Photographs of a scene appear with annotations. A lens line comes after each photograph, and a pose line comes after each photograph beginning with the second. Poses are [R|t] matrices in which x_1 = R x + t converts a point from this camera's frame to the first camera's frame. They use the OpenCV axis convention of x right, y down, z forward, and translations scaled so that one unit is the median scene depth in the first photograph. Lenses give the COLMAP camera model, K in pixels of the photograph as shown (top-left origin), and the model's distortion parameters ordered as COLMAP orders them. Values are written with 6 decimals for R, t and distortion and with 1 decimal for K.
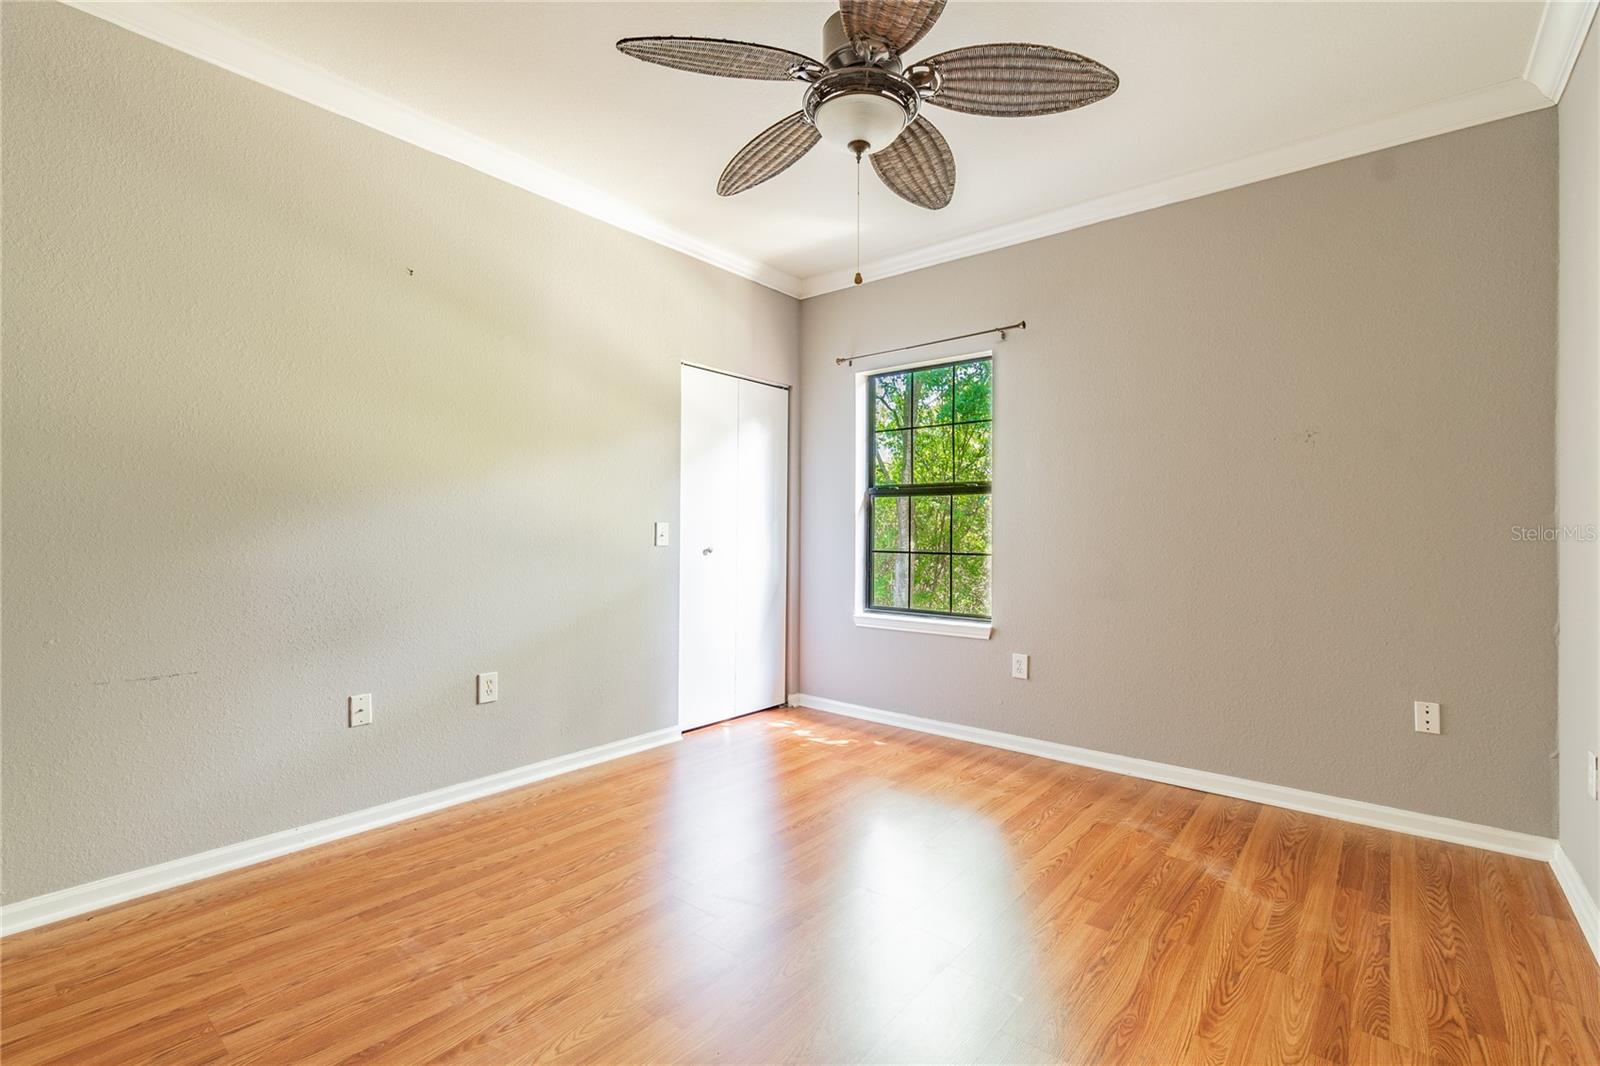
lens RADIAL K [[715.3, 0, 800.9], [0, 715.3, 536.4], [0, 0, 1]] dist [0.003422, -0.000642]
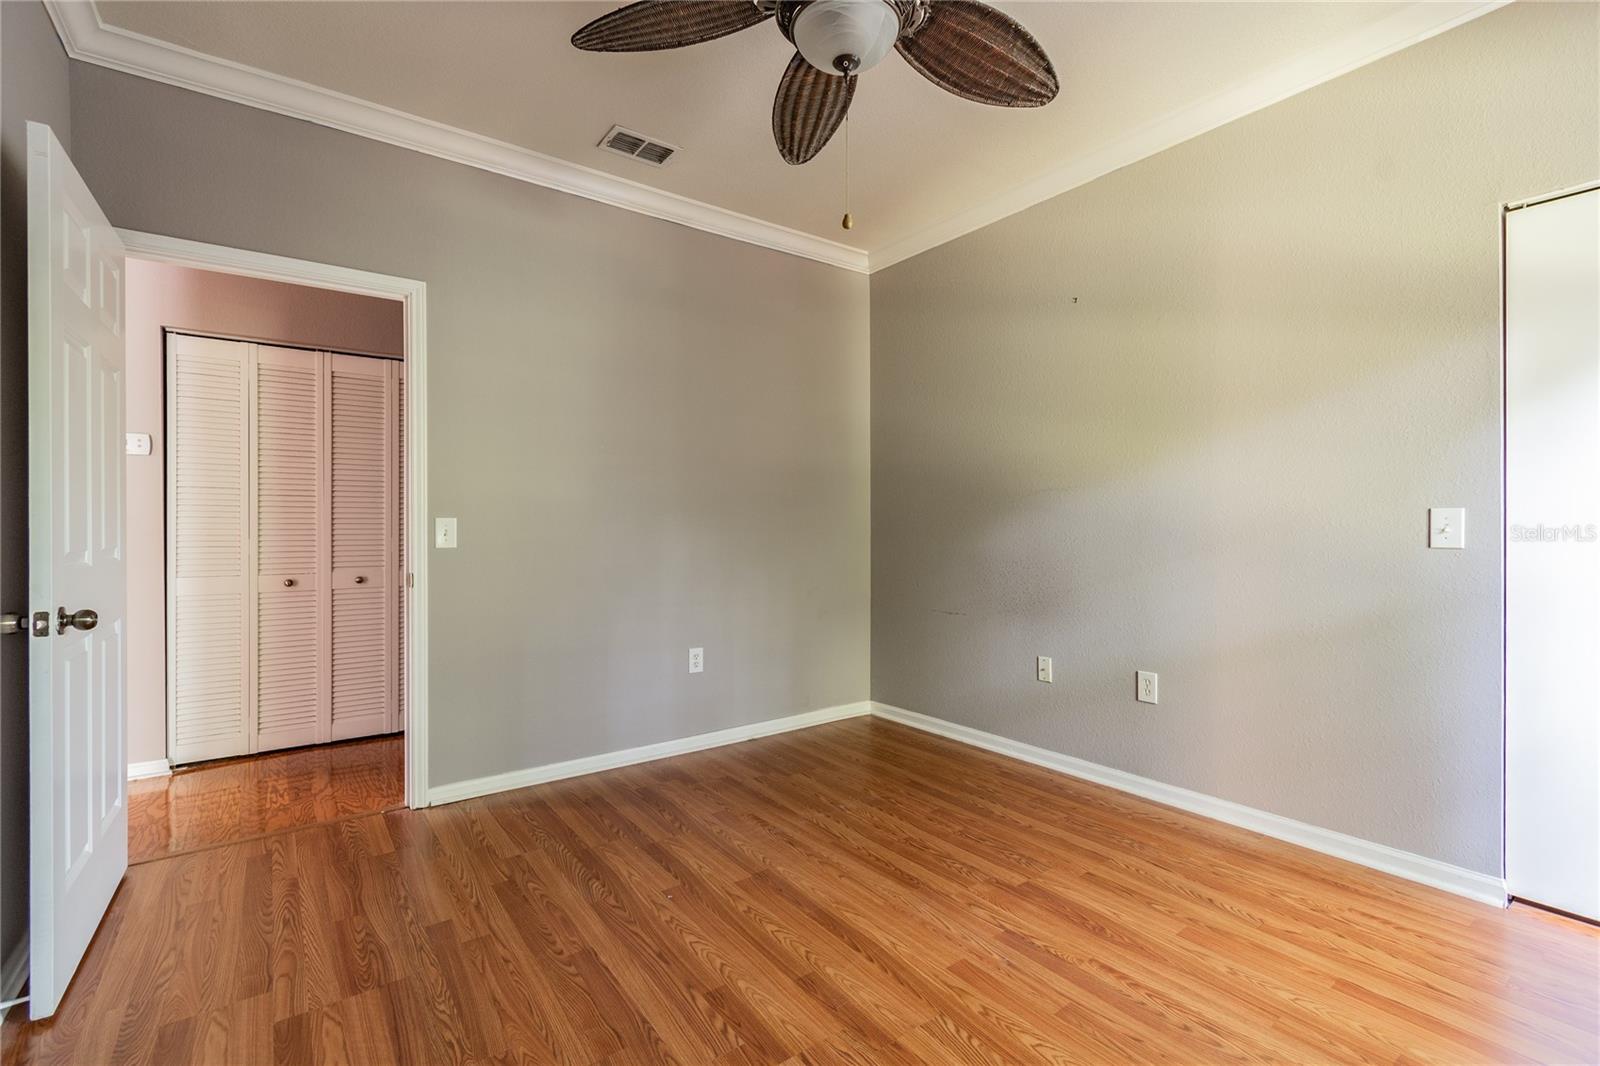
lens RADIAL K [[699.4, 0, 789.5], [0, 699.4, 535.1], [0, 0, 1]] dist [0.000970, -0.000087]
pose [[-0.249700, 0.003449, -0.968317, 0.690446], [-0.002966, 0.999986, 0.004326, 0.003906], [0.968319, 0.003952, -0.249686, 0.885091]]
